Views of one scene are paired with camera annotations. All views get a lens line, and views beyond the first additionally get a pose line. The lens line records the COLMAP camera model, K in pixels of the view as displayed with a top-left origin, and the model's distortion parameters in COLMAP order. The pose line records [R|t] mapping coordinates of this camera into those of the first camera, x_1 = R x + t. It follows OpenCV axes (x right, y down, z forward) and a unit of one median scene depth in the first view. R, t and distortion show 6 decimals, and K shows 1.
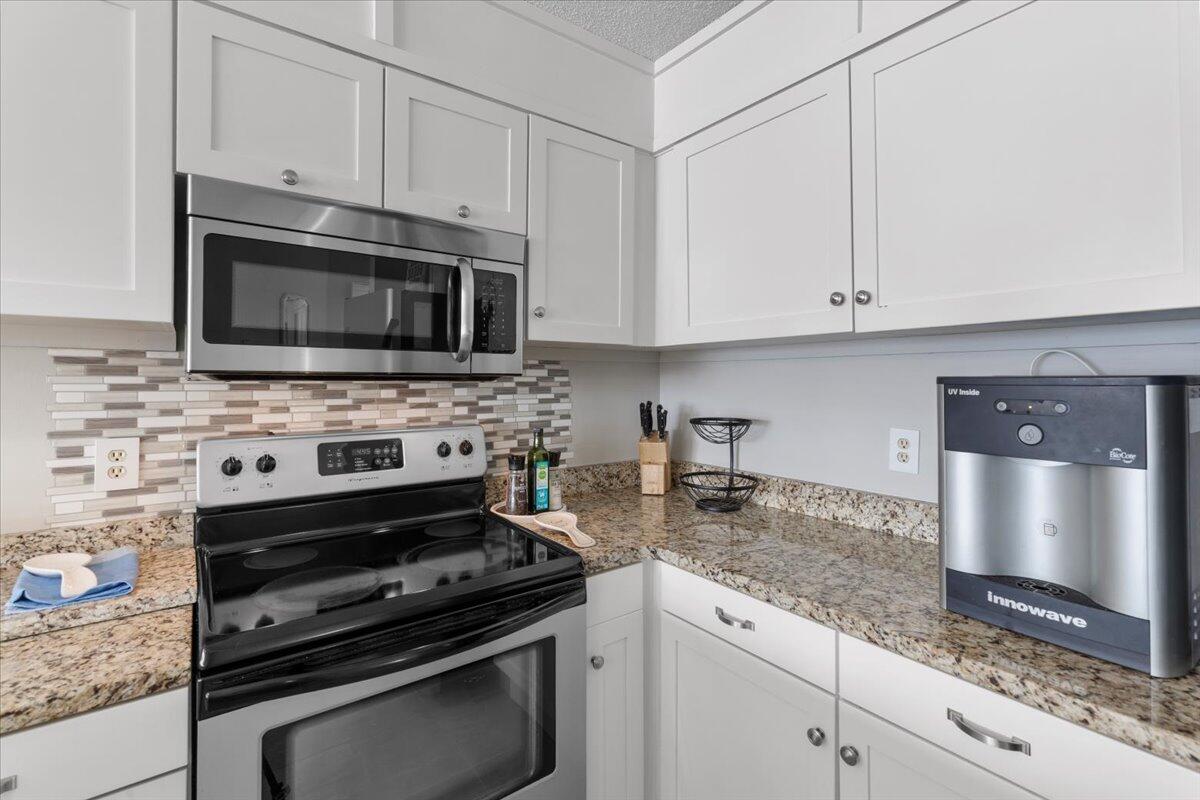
lens RADIAL K [[550.5, 0, 605.0], [0, 550.5, 368.9], [0, 0, 1]] dist [0.008068, -0.000546]
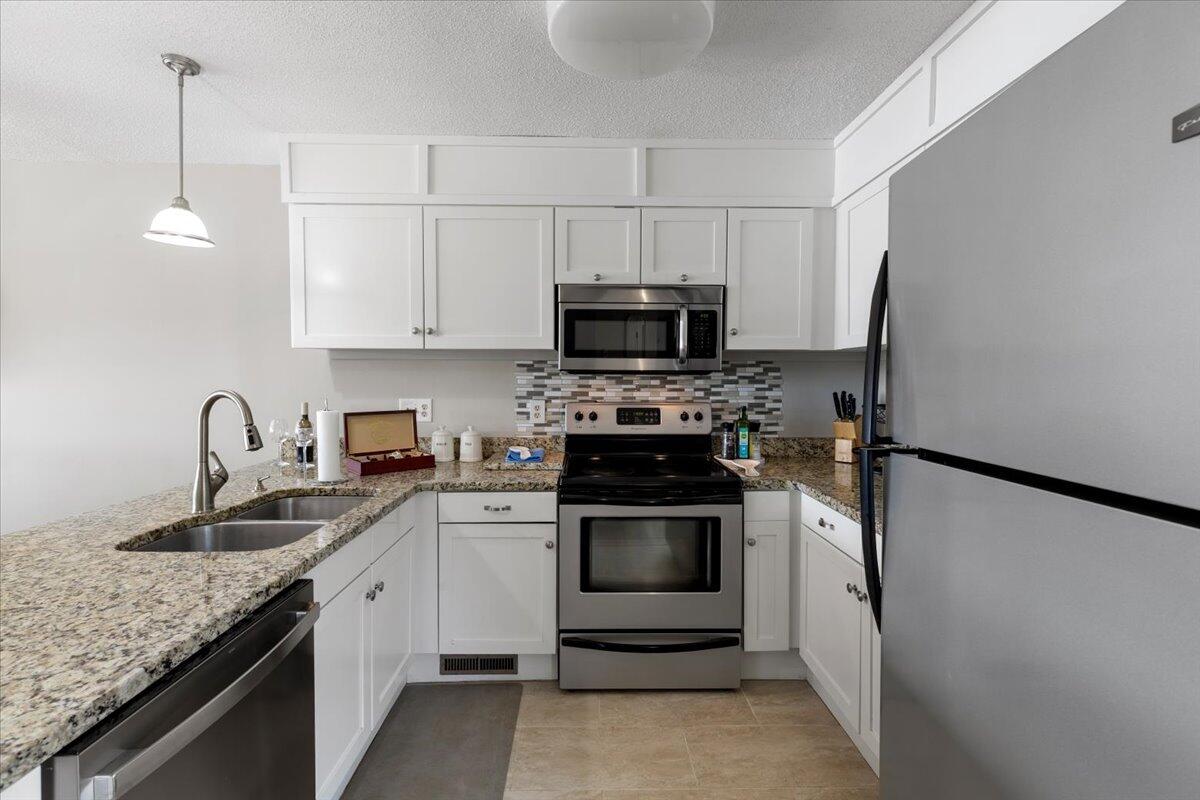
lens RADIAL K [[550.5, 0, 605.0], [0, 550.5, 368.9], [0, 0, 1]] dist [0.008068, -0.000546]
pose [[0.817734, -0.005423, -0.575571, 0.526578], [0.008365, 0.999962, 0.002463, -0.002906], [0.575536, -0.006829, 0.817748, -0.557416]]
